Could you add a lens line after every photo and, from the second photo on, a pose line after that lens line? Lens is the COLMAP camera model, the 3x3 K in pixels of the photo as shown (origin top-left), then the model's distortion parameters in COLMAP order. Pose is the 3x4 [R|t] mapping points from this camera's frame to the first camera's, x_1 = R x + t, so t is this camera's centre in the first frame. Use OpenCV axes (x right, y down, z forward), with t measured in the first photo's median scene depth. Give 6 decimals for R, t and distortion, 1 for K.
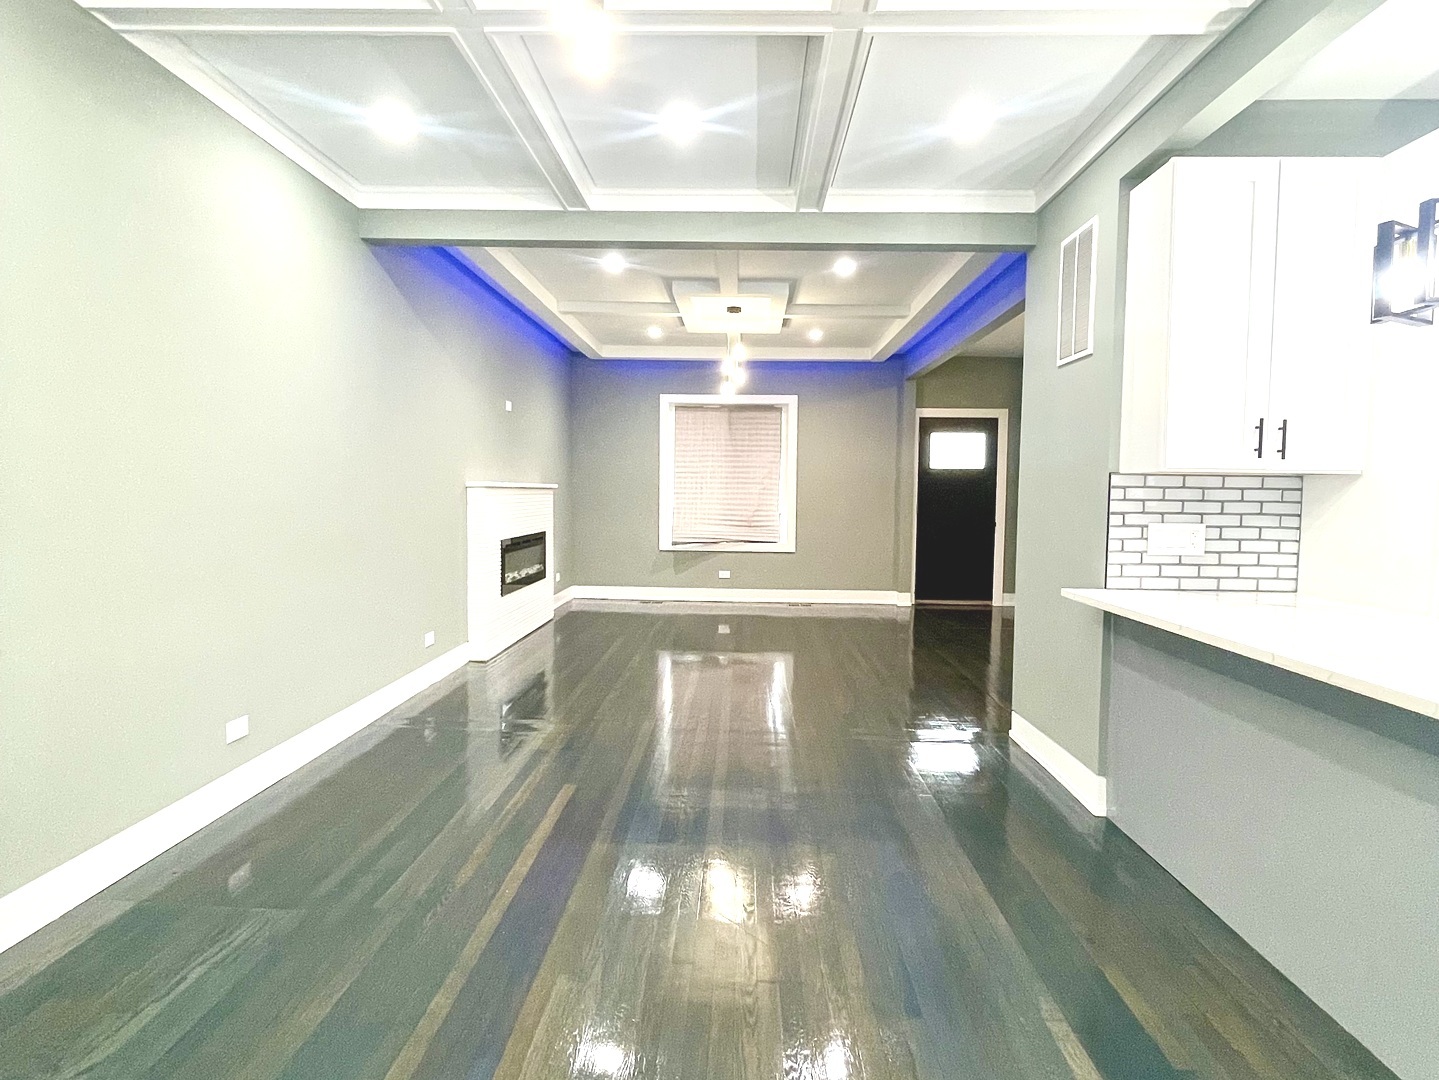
lens RADIAL K [[778.9, 0, 722.7], [0, 778.9, 535.5], [0, 0, 1]] dist [0.021405, -0.000607]
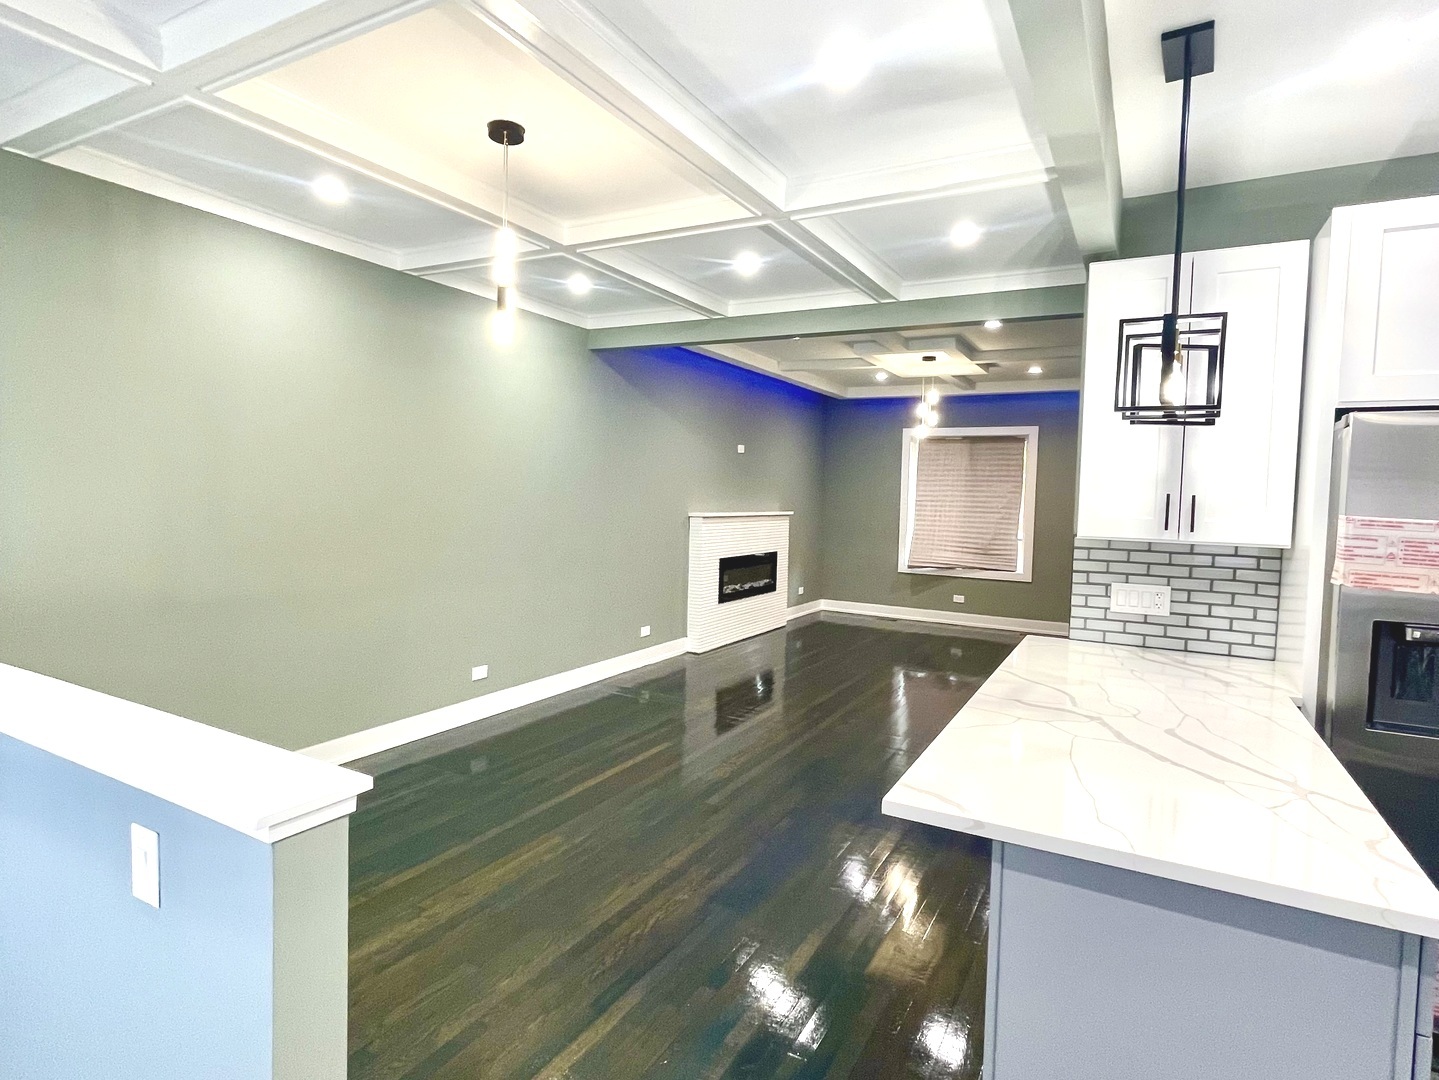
lens RADIAL K [[778.9, 0, 722.7], [0, 778.9, 535.5], [0, 0, 1]] dist [0.021405, -0.000607]
pose [[0.888970, 0.036340, -0.456522, 0.502257], [-0.042060, 0.999112, -0.002371, -0.050032], [0.456030, 0.021309, 0.889709, -0.193043]]
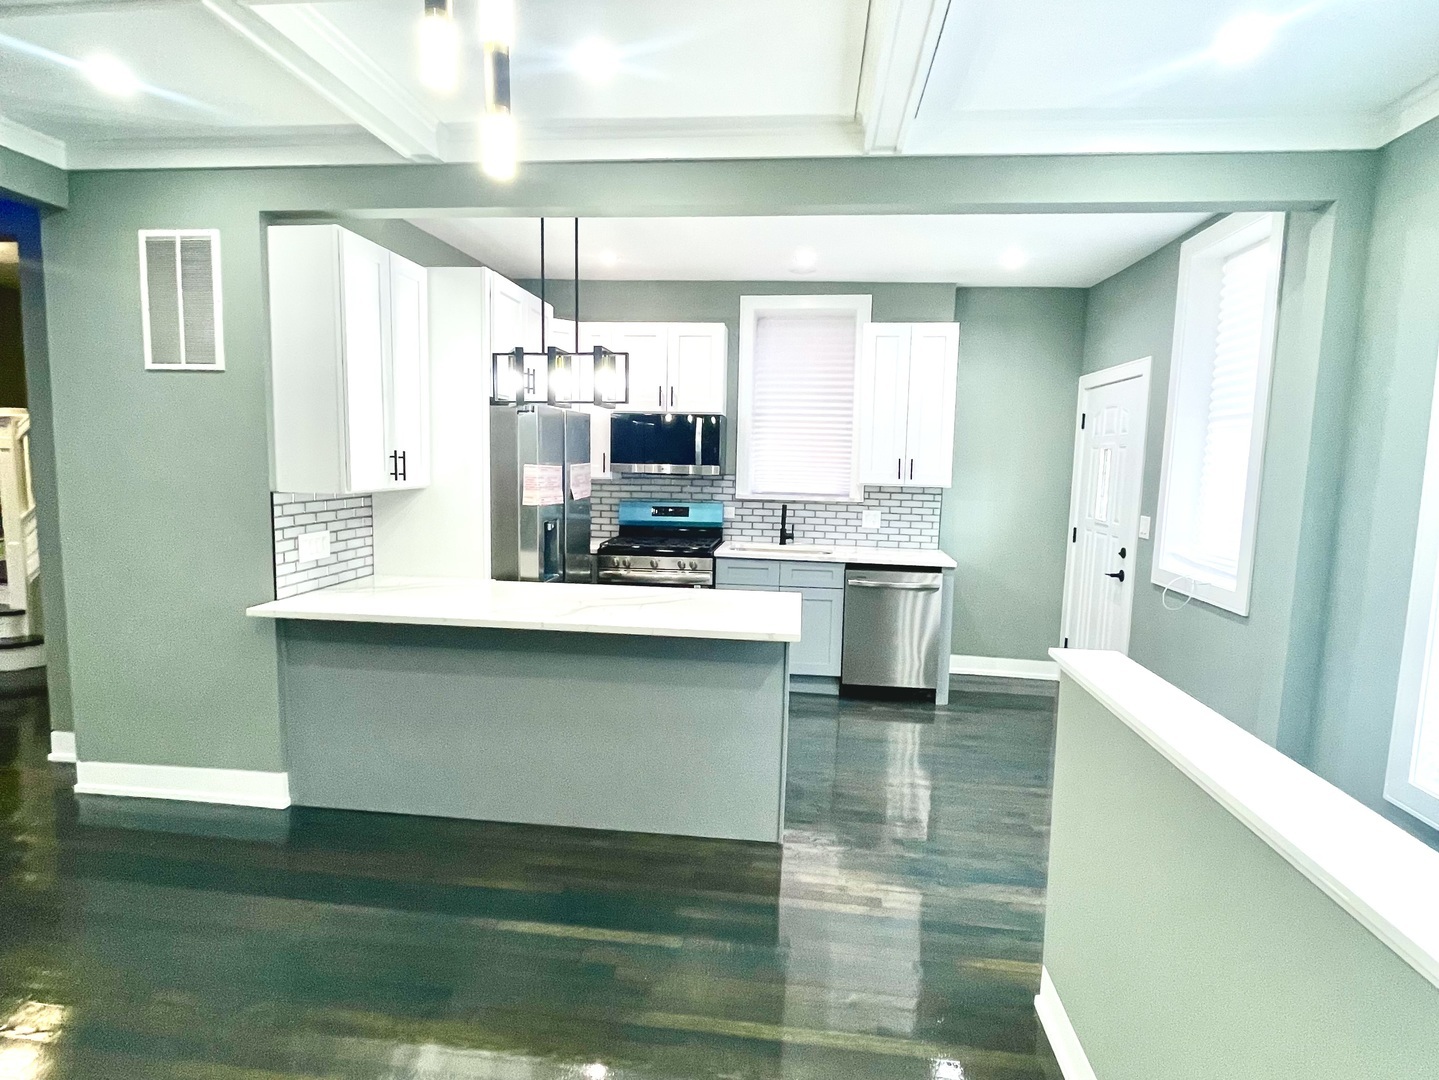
lens RADIAL K [[778.9, 0, 722.7], [0, 778.9, 535.5], [0, 0, 1]] dist [0.021405, -0.000607]
pose [[0.105264, -0.115711, 0.987689, -0.447095], [0.035873, 0.993003, 0.112510, -0.107242], [-0.993797, 0.023588, 0.108678, 0.251117]]
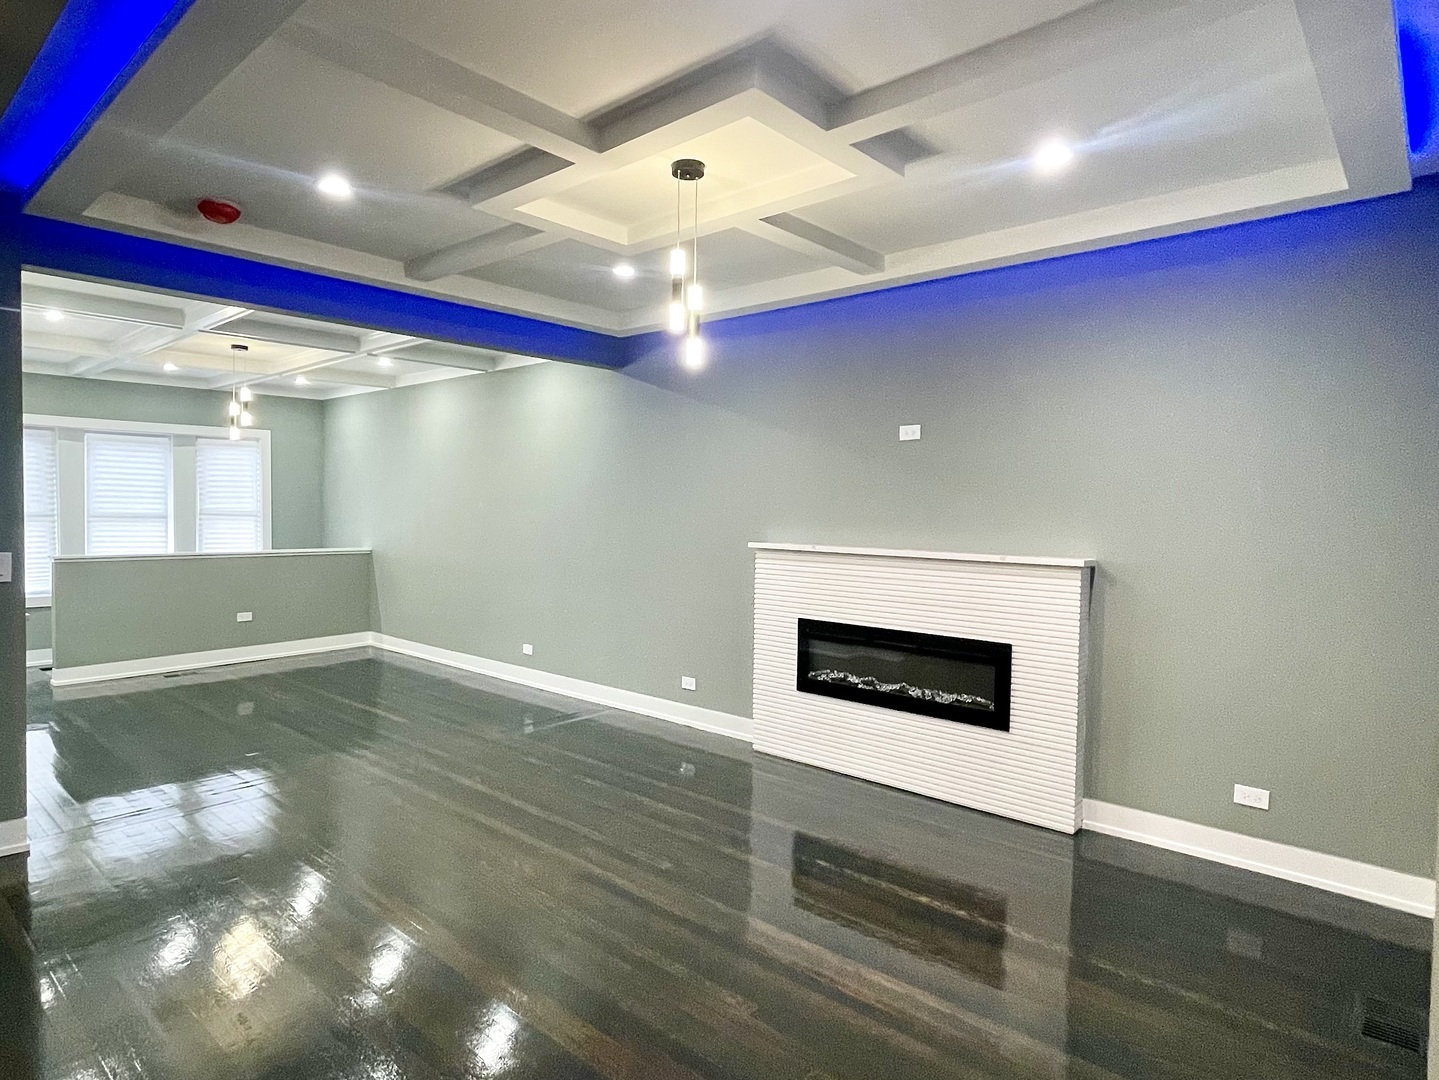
lens RADIAL K [[778.9, 0, 722.7], [0, 778.9, 535.5], [0, 0, 1]] dist [0.021405, -0.000607]
pose [[-0.616981, 0.014537, -0.786844, 0.654100], [-0.059797, 0.996073, 0.065291, -0.215251], [0.784703, 0.087334, -0.613689, 2.450415]]
